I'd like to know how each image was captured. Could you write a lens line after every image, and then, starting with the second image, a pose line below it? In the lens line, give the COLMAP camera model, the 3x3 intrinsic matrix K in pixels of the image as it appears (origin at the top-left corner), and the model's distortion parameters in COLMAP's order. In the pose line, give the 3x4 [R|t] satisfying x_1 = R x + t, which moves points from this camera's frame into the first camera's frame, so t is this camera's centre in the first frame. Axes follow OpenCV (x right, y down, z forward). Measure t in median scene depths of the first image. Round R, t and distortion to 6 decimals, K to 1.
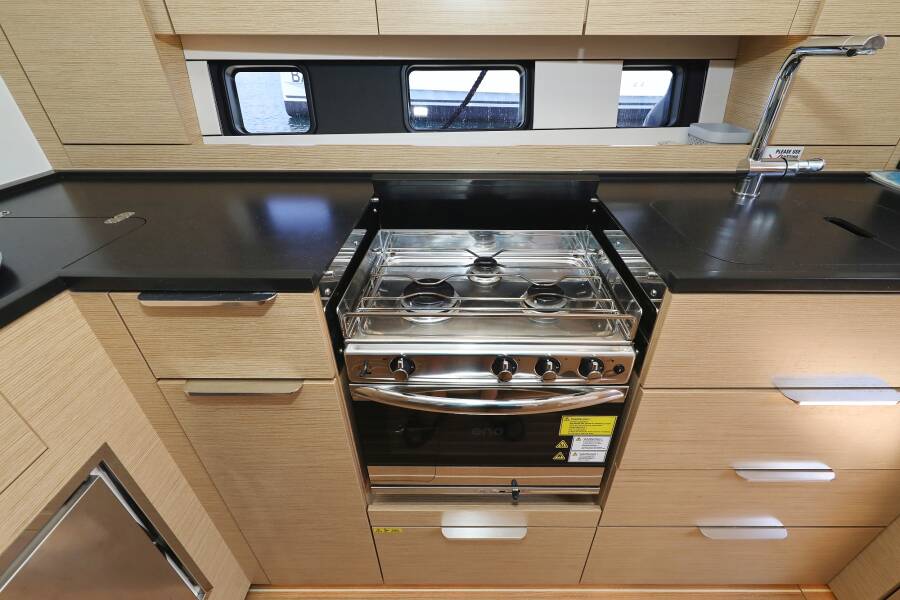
lens RADIAL K [[410.0, 0, 474.2], [0, 410.0, 328.1], [0, 0, 1]] dist [0.000128, -0.000274]
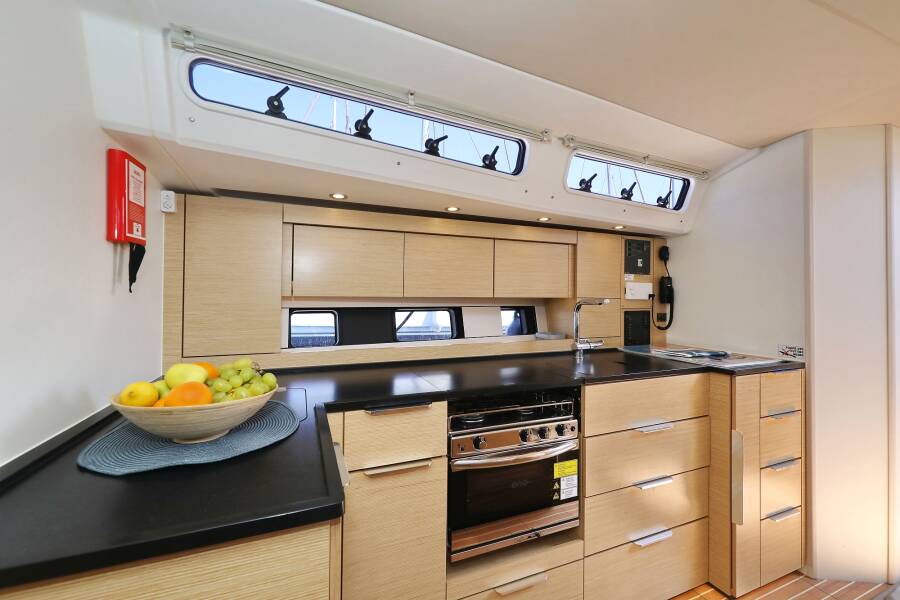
lens RADIAL K [[356.8, 0, 470.7], [0, 356.8, 295.8], [0, 0, 1]] dist [0.002207, 0.000098]
pose [[0.923663, 0.005147, 0.383171, -0.698012], [0.214769, 0.821158, -0.528747, 0.328450], [-0.317365, 0.570678, 0.757368, -0.514480]]
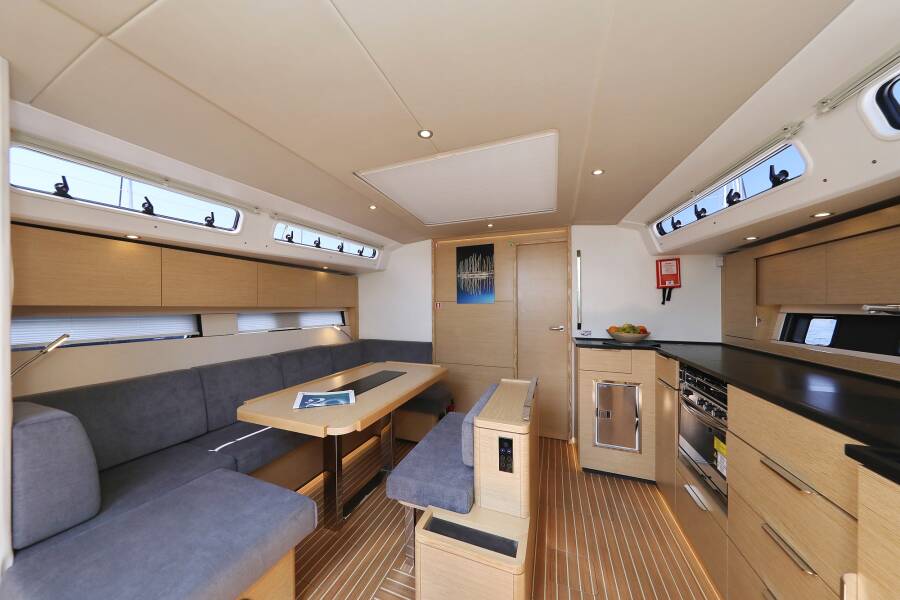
lens RADIAL K [[289.2, 0, 435.3], [0, 289.2, 300.2], [0, 0, 1]] dist [-0.000191, -0.000086]
pose [[-0.365762, -0.024835, -0.930377, 2.156413], [-0.524785, 0.831083, 0.184125, 0.088554], [0.768648, 0.555594, -0.317011, -0.141796]]
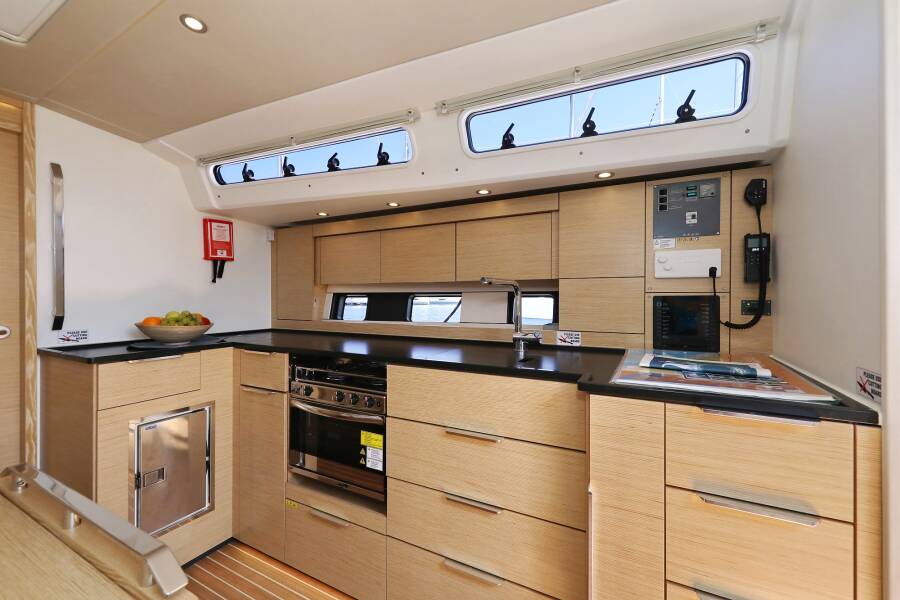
lens RADIAL K [[361.7, 0, 445.6], [0, 361.7, 295.6], [0, 0, 1]] dist [0.003854, 0.000277]
pose [[0.890358, -0.005915, -0.455222, 1.271487], [-0.252941, 0.824956, -0.505440, 0.416683], [0.378528, 0.565167, 0.733010, -0.490043]]
